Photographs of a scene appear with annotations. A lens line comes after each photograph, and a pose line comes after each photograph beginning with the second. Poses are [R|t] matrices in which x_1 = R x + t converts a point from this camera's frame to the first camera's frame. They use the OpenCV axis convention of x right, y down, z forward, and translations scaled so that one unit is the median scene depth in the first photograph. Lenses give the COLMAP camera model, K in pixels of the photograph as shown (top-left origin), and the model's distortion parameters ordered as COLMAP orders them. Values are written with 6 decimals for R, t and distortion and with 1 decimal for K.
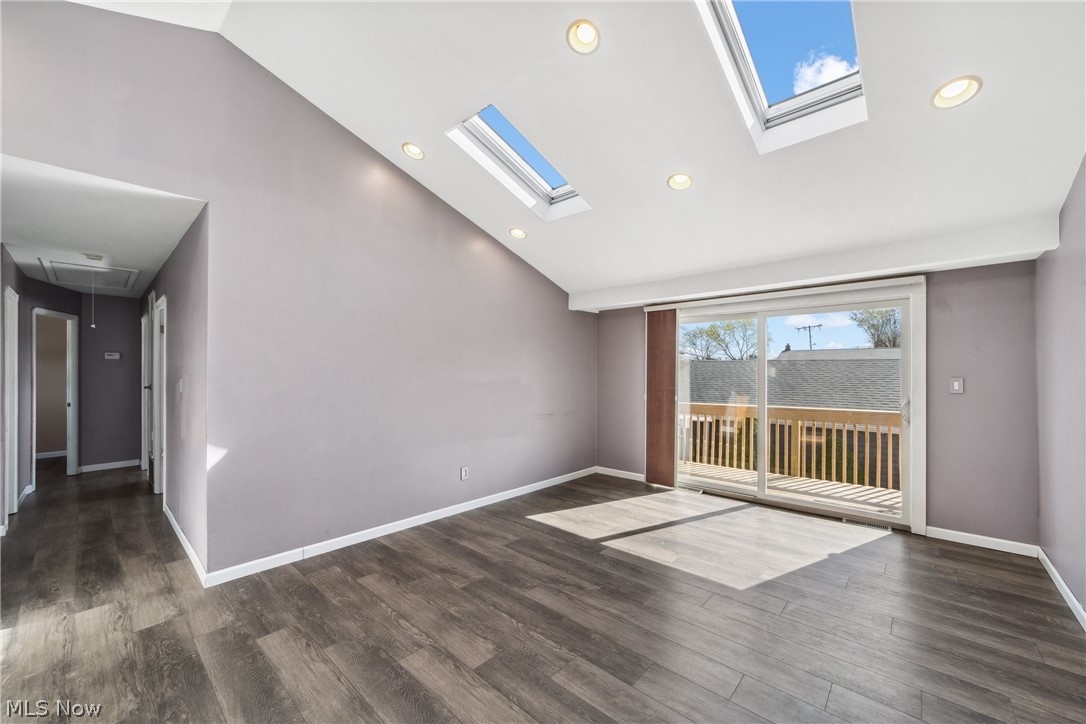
lens RADIAL K [[420.0, 0, 543.2], [0, 420.0, 369.9], [0, 0, 1]] dist [-0.014044, 0.006210]
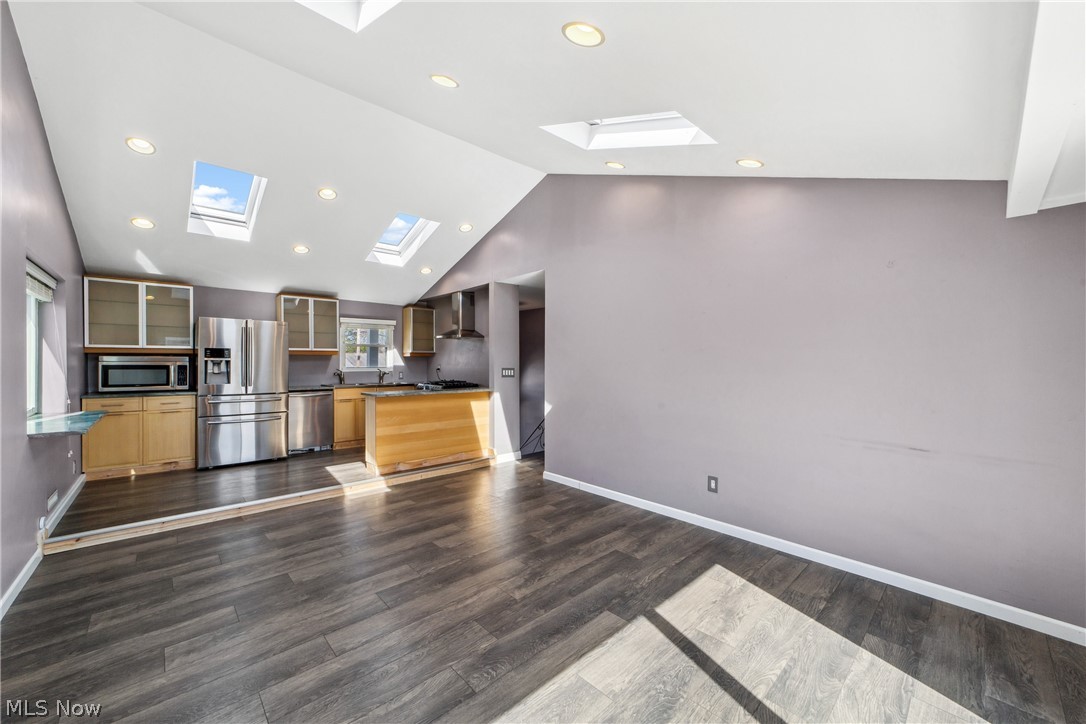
lens RADIAL K [[420.0, 0, 543.0], [0, 420.0, 362.6], [0, 0, 1]] dist [-0.014044, 0.006210]
pose [[-0.081790, 0.003705, -0.996643, 0.764683], [-0.000665, 0.999993, 0.003772, 0.001357], [0.996649, 0.000971, -0.081787, 0.833628]]
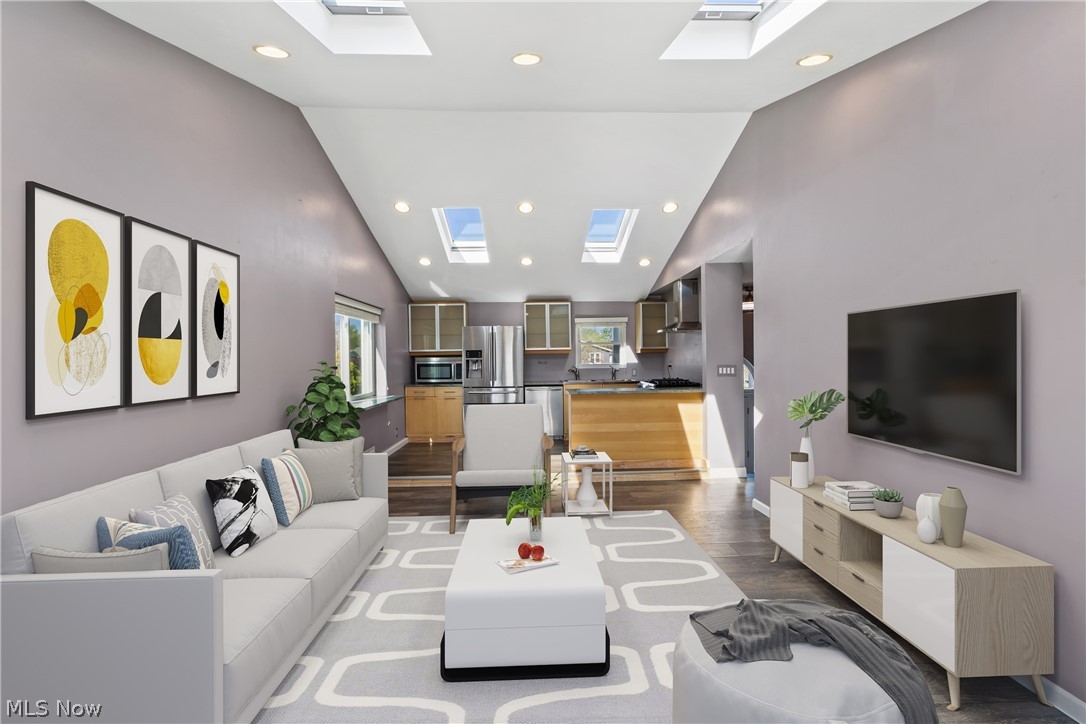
lens RADIAL K [[420.0, 0, 543.2], [0, 420.0, 363.3], [0, 0, 1]] dist [-0.014044, 0.006210]
pose [[-0.709206, 0.018741, -0.704752, 0.520838], [0.014762, 0.999822, 0.011732, -0.001764], [0.704847, -0.002083, -0.709357, 1.099577]]
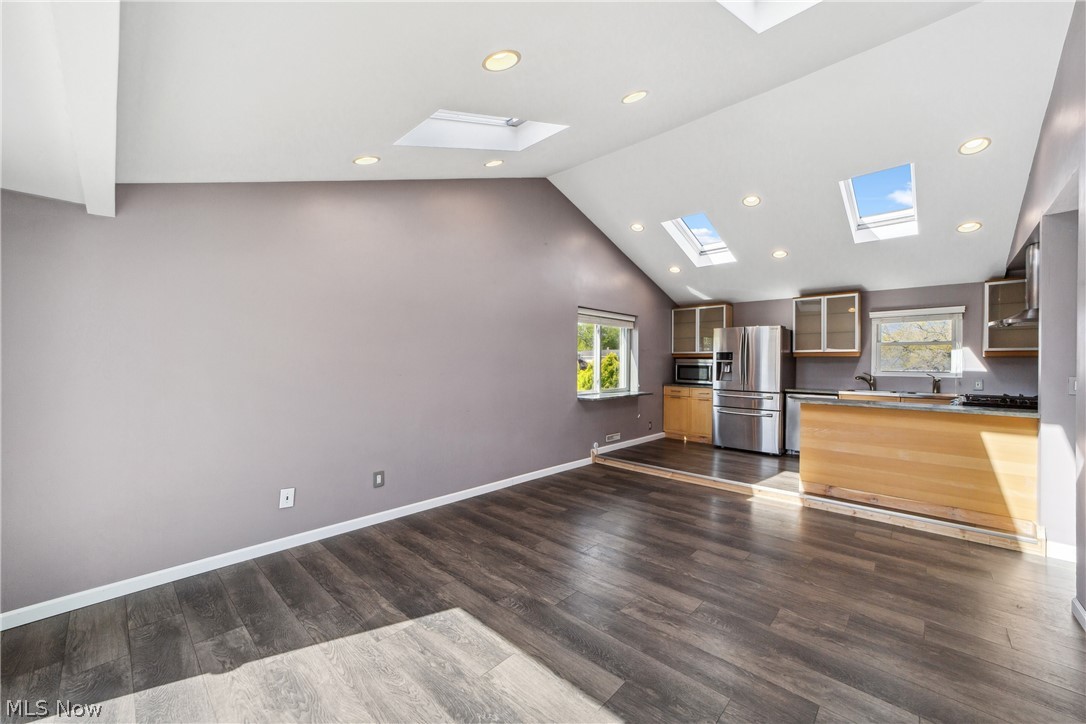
lens RADIAL K [[420.0, 0, 543.7], [0, 420.0, 361.5], [0, 0, 1]] dist [-0.014044, 0.006210]
pose [[-0.999865, -0.006467, 0.015094, 0.209736], [-0.006501, 0.999976, -0.002219, 0.006744], [-0.015079, -0.002317, -0.999884, 1.374929]]
